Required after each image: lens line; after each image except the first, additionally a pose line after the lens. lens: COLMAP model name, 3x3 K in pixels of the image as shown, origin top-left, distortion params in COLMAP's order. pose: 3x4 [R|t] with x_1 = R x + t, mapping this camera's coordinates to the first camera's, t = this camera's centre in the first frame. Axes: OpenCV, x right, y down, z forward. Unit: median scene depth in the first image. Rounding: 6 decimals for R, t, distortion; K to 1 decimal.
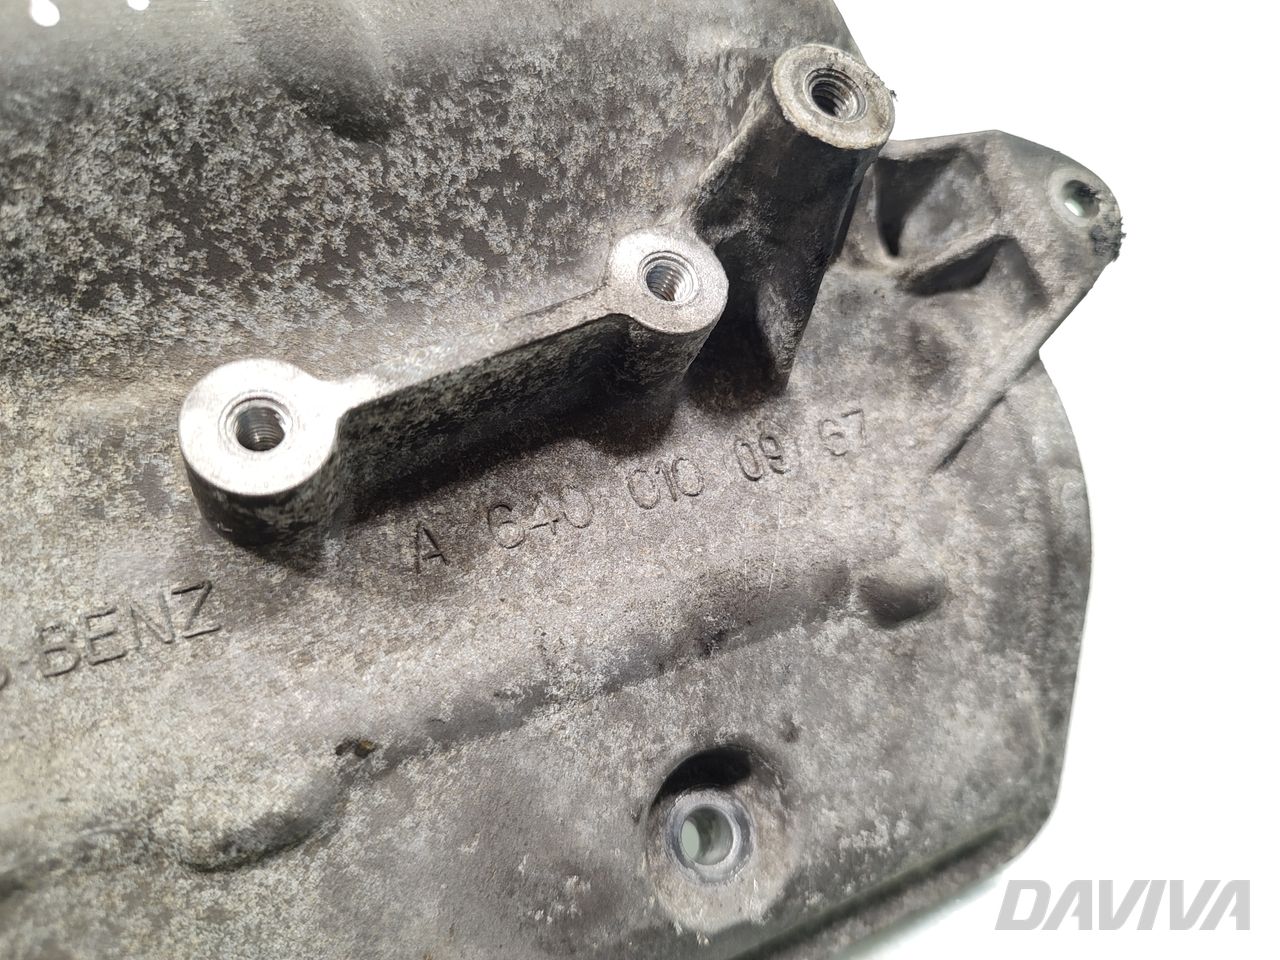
lens RADIAL K [[1014.3, 0, 637.9], [0, 1014.3, 478.3], [0, 0, 1]] dist [-0.055726, 0.004590]
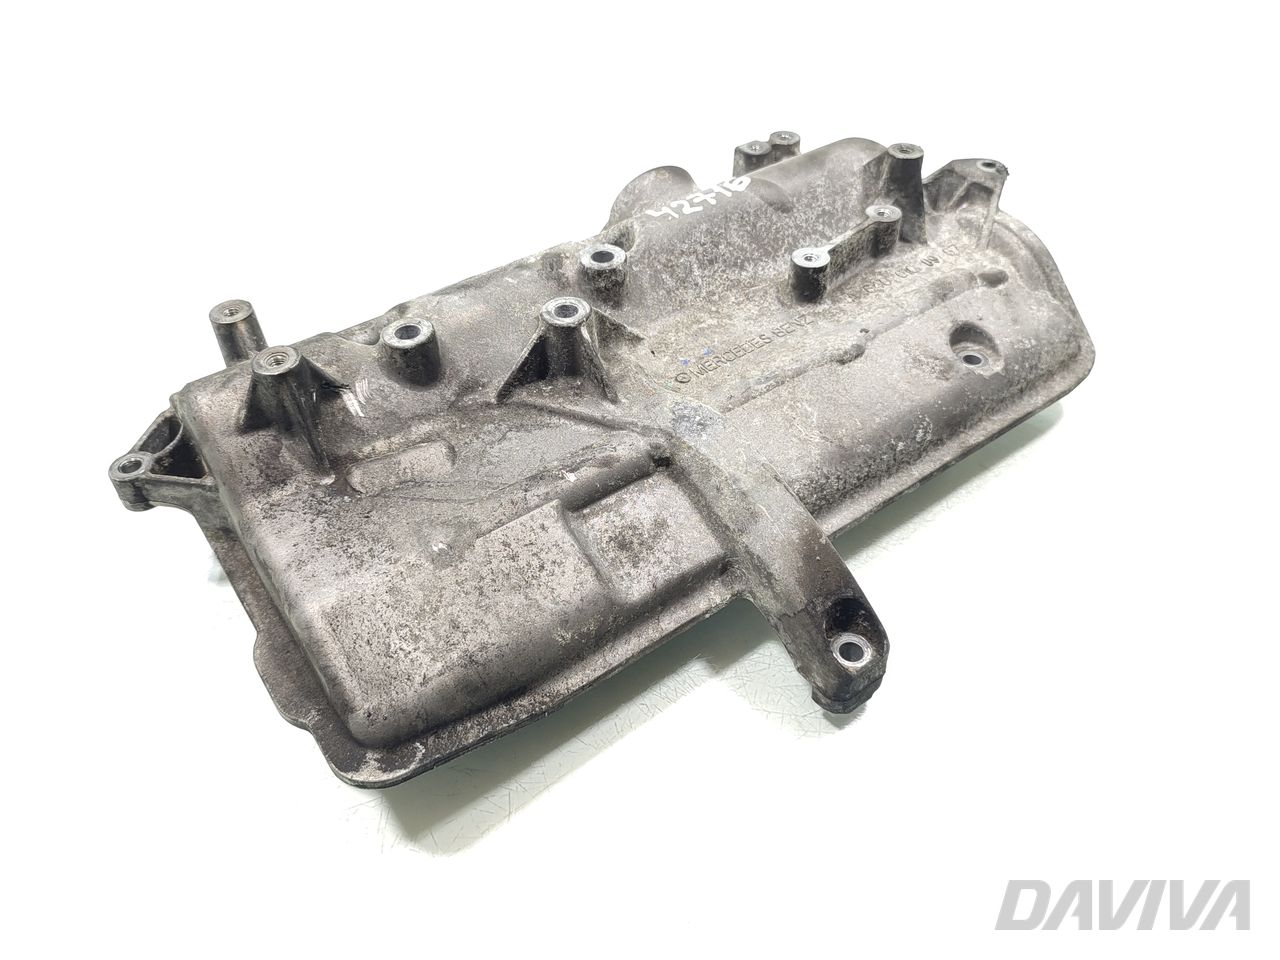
lens RADIAL K [[901.8, 0, 642.0], [0, 901.8, 479.6], [0, 0, 1]] dist [-0.003561, 0.000071]
pose [[0.925384, -0.377858, -0.029791, -1.008437], [0.341763, 0.865804, -0.365488, 1.469953], [0.163896, 0.328035, 0.930339, -1.751539]]
